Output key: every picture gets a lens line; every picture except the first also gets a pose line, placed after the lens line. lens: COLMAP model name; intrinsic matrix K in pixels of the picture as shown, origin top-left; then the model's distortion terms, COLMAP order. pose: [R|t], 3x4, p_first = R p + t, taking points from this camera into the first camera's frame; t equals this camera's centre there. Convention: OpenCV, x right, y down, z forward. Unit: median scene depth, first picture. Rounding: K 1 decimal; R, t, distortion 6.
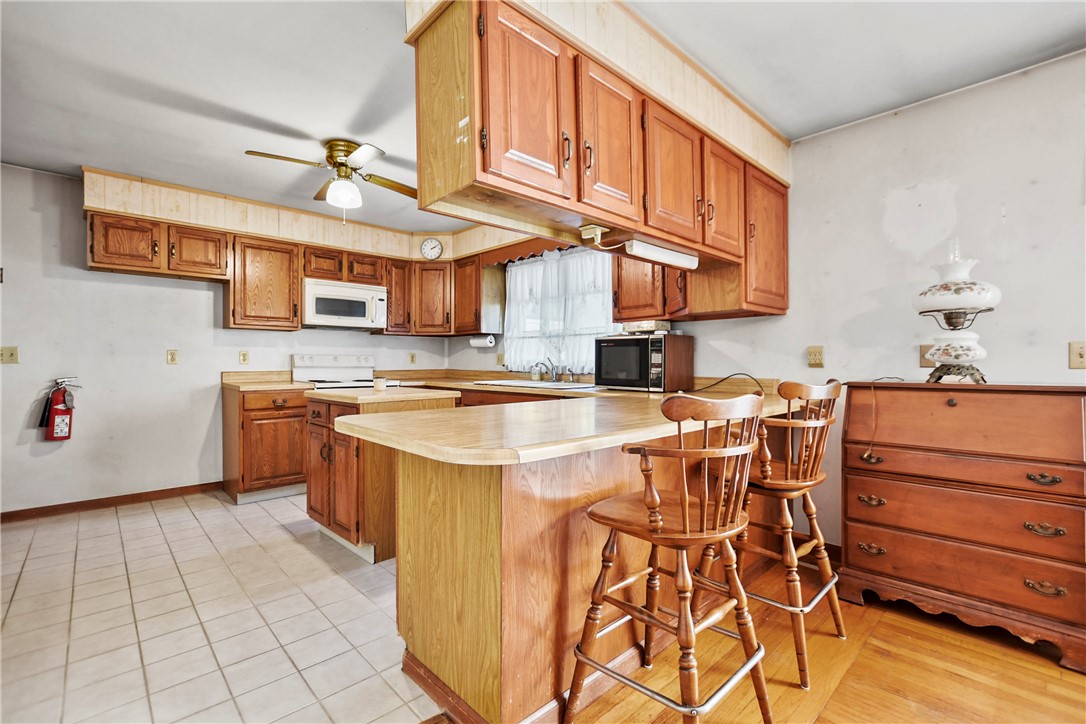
lens RADIAL K [[486.0, 0, 539.7], [0, 486.0, 365.0], [0, 0, 1]] dist [-0.003392, -0.000060]
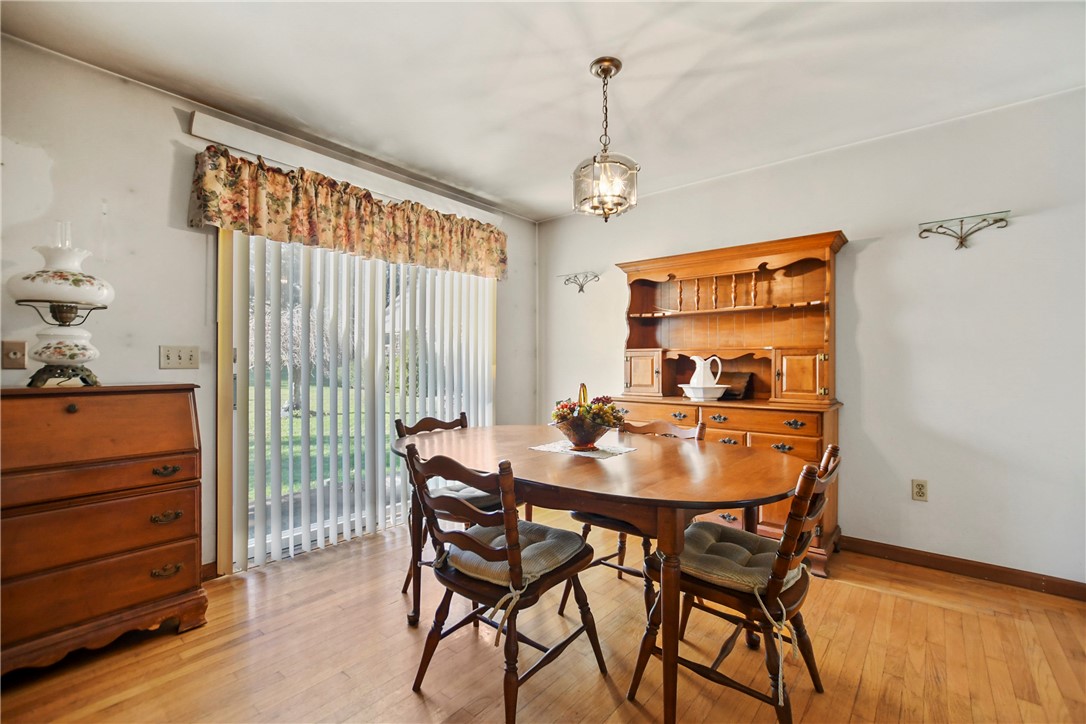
lens RADIAL K [[471.8, 0, 543.0], [0, 471.8, 362.0], [0, 0, 1]] dist [-0.003345, -0.000190]
pose [[-0.120909, 0.004680, 0.992653, -0.054043], [0.003306, 0.999985, -0.004312, -0.000206], [-0.992658, 0.002760, -0.120923, 0.142260]]
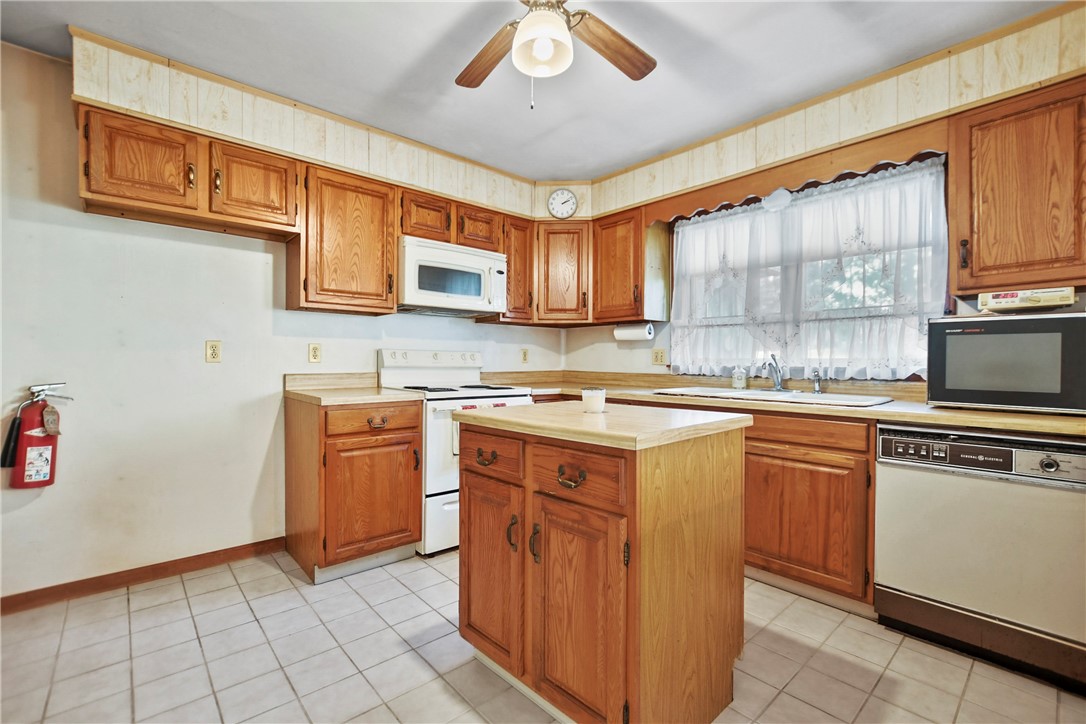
lens RADIAL K [[481.5, 0, 539.7], [0, 481.5, 366.4], [0, 0, 1]] dist [-0.011130, 0.004483]
pose [[0.999619, 0.003646, -0.027363, -0.312805], [-0.003573, 0.999990, 0.002706, 0.000309], [0.027372, -0.002608, 0.999622, 0.380998]]
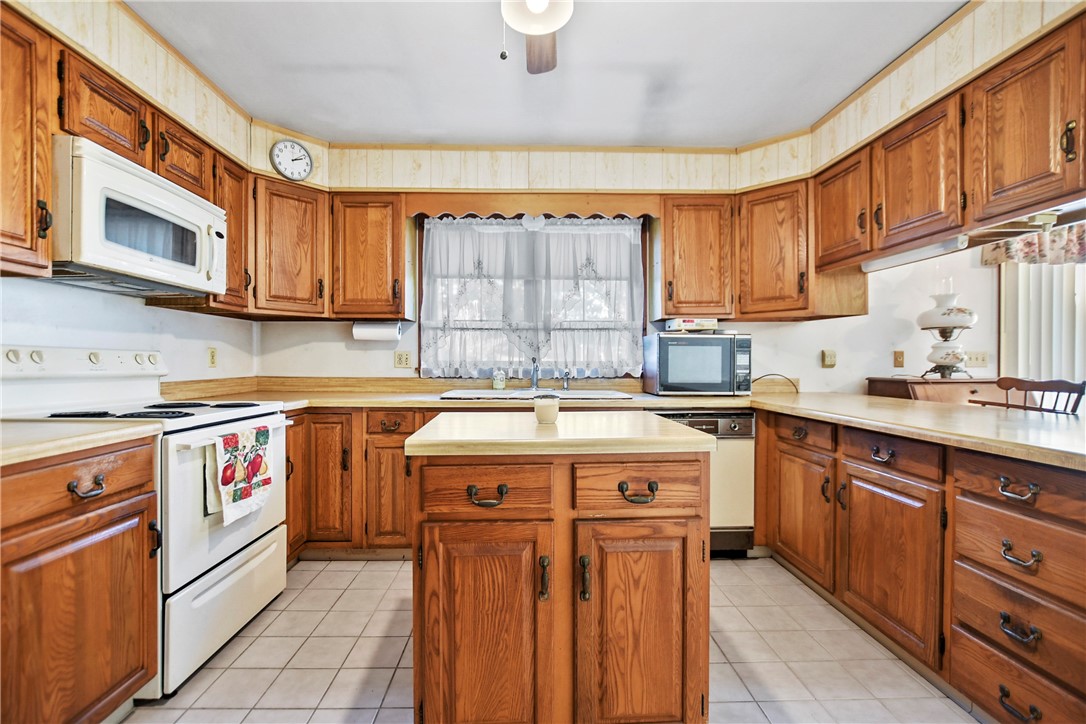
lens RADIAL K [[481.5, 0, 539.7], [0, 481.5, 366.4], [0, 0, 1]] dist [-0.011130, 0.004483]
pose [[0.663155, -0.007123, 0.748448, -0.591914], [0.006011, 0.999973, 0.004191, -0.005677], [-0.748458, 0.001720, 0.663180, 0.565492]]
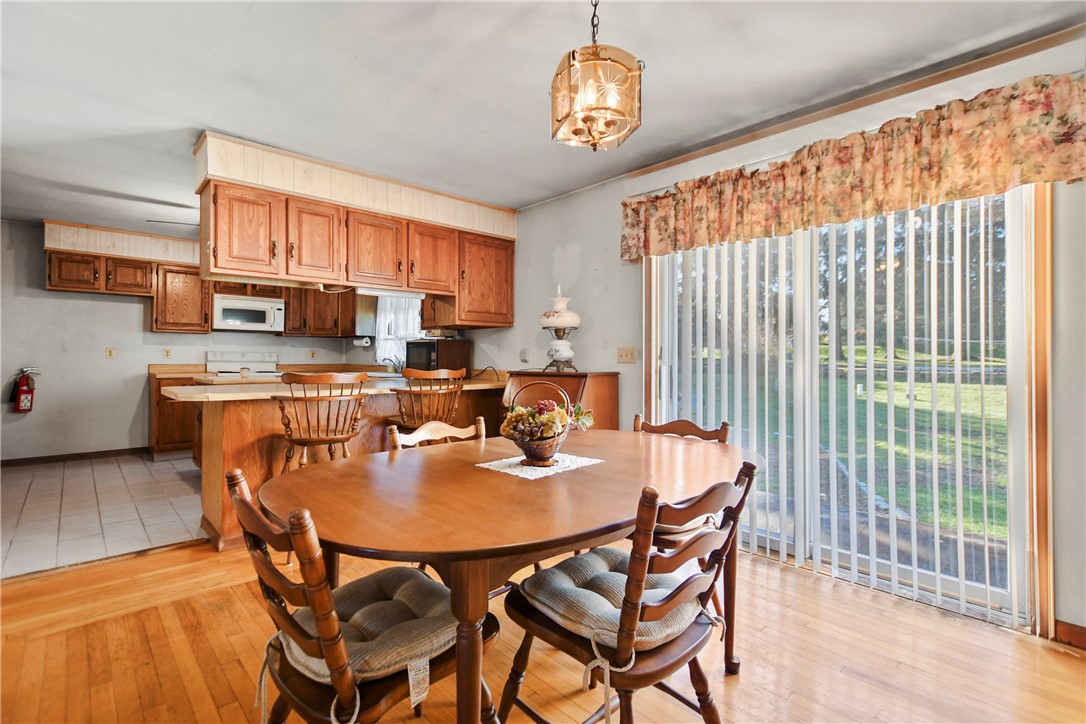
lens RADIAL K [[510.4, 0, 541.9], [0, 510.4, 353.0], [0, 0, 1]] dist [0.000487, 0.000274]
pose [[0.999976, 0.004810, -0.004947, 0.473720], [-0.004902, 0.999810, -0.018857, 0.004466], [0.004855, 0.018881, 0.999810, -0.436347]]
